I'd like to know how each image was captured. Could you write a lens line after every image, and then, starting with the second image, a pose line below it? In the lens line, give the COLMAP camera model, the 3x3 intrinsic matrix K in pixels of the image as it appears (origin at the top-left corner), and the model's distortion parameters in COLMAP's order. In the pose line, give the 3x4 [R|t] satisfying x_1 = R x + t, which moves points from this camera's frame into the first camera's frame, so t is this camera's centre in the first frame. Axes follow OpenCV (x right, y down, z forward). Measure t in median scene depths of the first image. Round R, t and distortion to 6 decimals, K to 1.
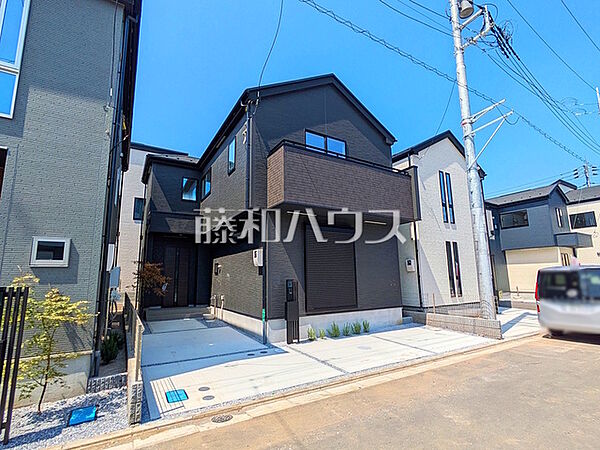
lens RADIAL K [[286.9, 0, 296.9], [0, 286.9, 225.7], [0, 0, 1]] dist [-0.003537, 0.001019]
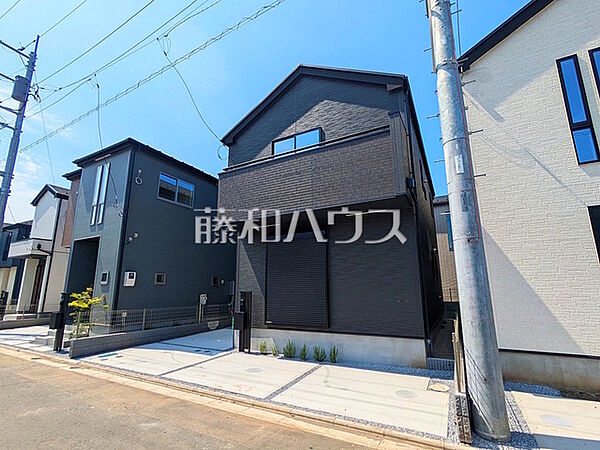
lens RADIAL K [[286.9, 0, 299.3], [0, 286.9, 229.6], [0, 0, 1]] dist [-0.003537, 0.001019]
pose [[0.515770, -0.166755, -0.840342, 1.043790], [0.151376, 0.983180, -0.102191, 0.100542], [0.843248, -0.074501, 0.532337, 0.626393]]
